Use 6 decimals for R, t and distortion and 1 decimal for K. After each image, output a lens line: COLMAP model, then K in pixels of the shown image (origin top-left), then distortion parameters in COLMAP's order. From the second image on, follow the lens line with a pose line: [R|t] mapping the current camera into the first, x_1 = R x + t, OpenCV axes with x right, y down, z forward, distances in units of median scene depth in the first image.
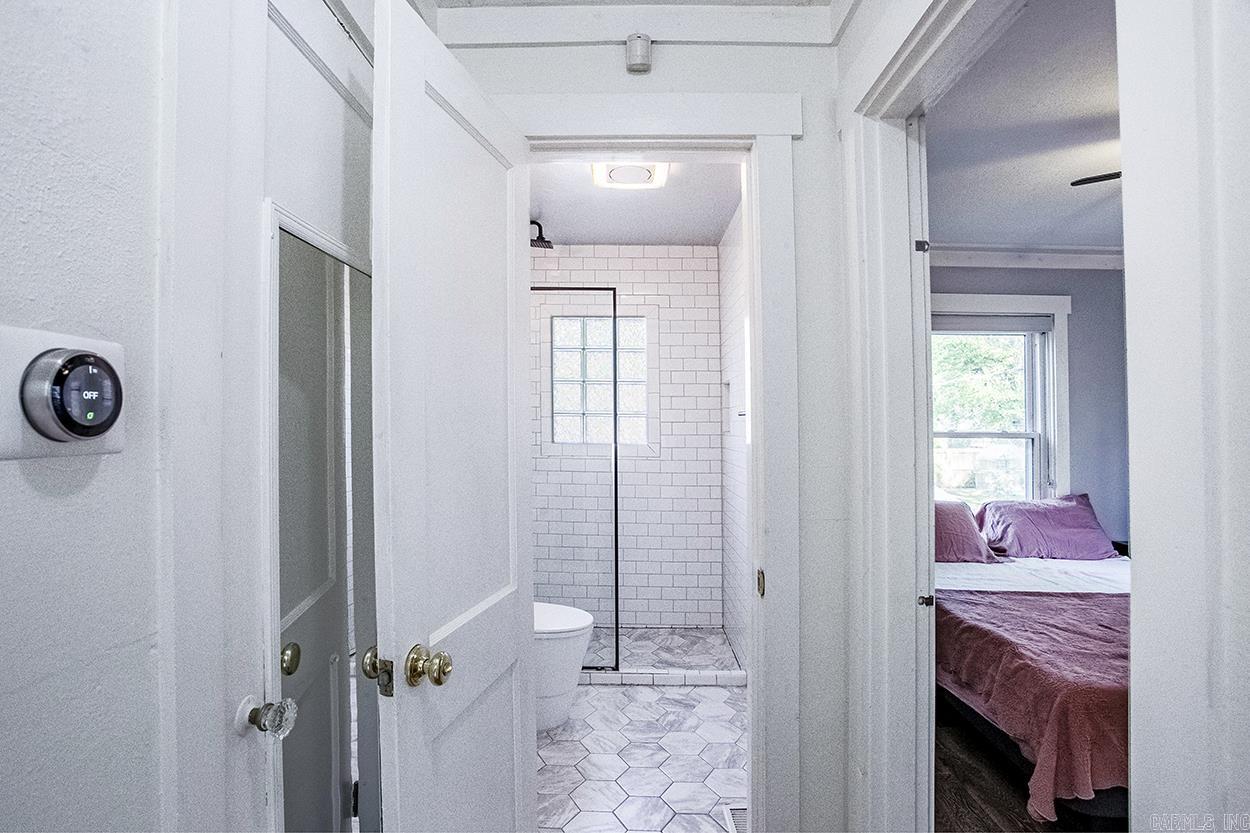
lens RADIAL K [[632.0, 0, 623.7], [0, 632.0, 411.0], [0, 0, 1]] dist [-0.042235, 0.010533]
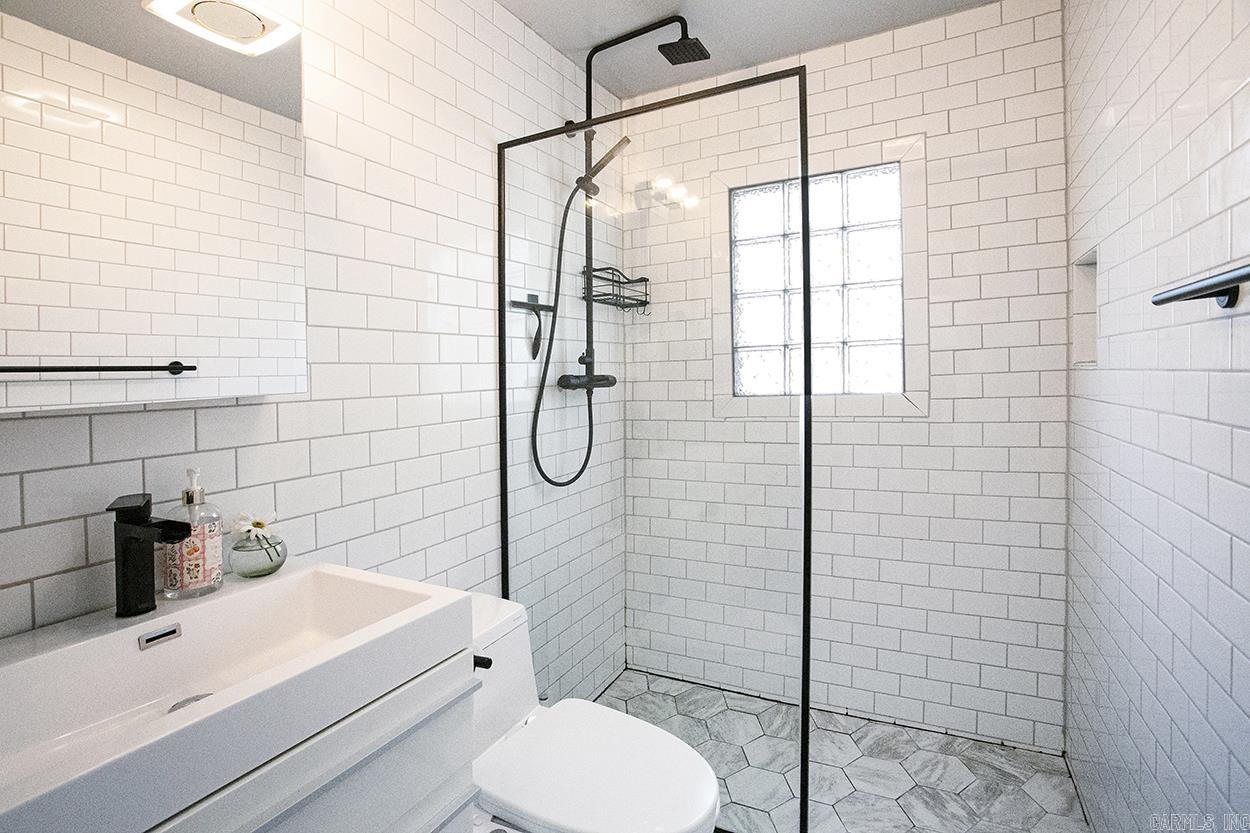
lens RADIAL K [[549.5, 0, 633.0], [0, 549.5, 428.6], [0, 0, 1]] dist [-0.021354, 0.000709]
pose [[0.880372, -0.001671, -0.474280, 0.059590], [0.056631, 0.993210, 0.101620, 0.022543], [0.470890, -0.116322, 0.874489, 0.492898]]
